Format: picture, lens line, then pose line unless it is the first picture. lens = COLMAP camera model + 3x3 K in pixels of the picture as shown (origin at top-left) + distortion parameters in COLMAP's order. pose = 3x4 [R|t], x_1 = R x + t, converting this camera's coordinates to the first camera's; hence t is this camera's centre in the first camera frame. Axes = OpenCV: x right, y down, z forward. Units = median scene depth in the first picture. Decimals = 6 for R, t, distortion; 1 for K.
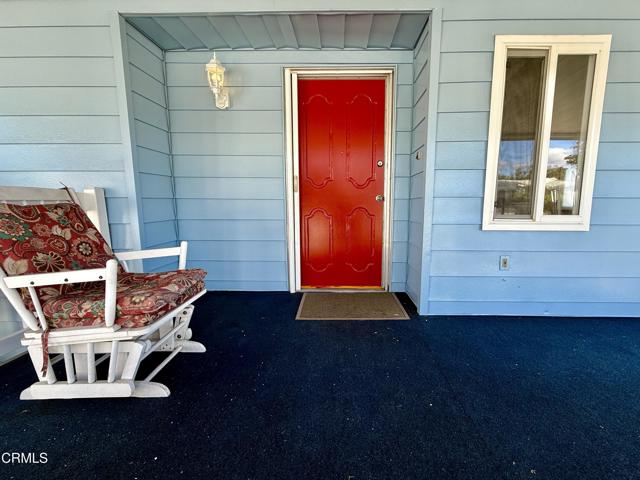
lens RADIAL K [[256.8, 0, 320.0], [0, 256.8, 240.0], [0, 0, 1]] dist [0.001087, 0.000015]
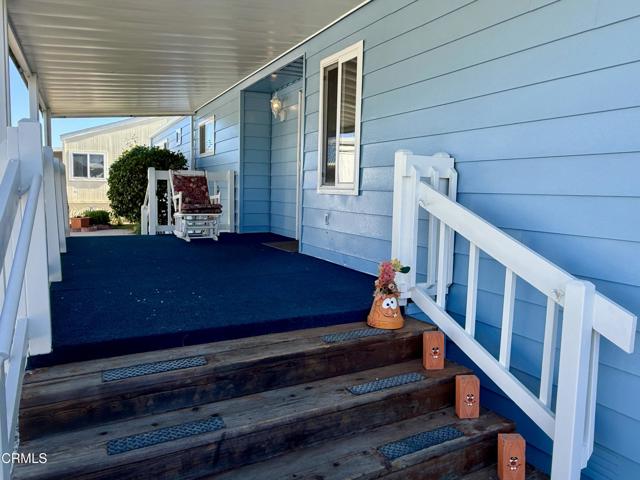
lens RADIAL K [[452.0, 0, 320.0], [0, 452.0, 240.0], [0, 0, 1]] dist [-0.004405, -0.002635]
pose [[0.482030, 0.106199, -0.869695, 3.033343], [-0.142187, 0.988950, 0.041954, 0.115355], [0.864540, 0.103437, 0.491803, -0.174019]]
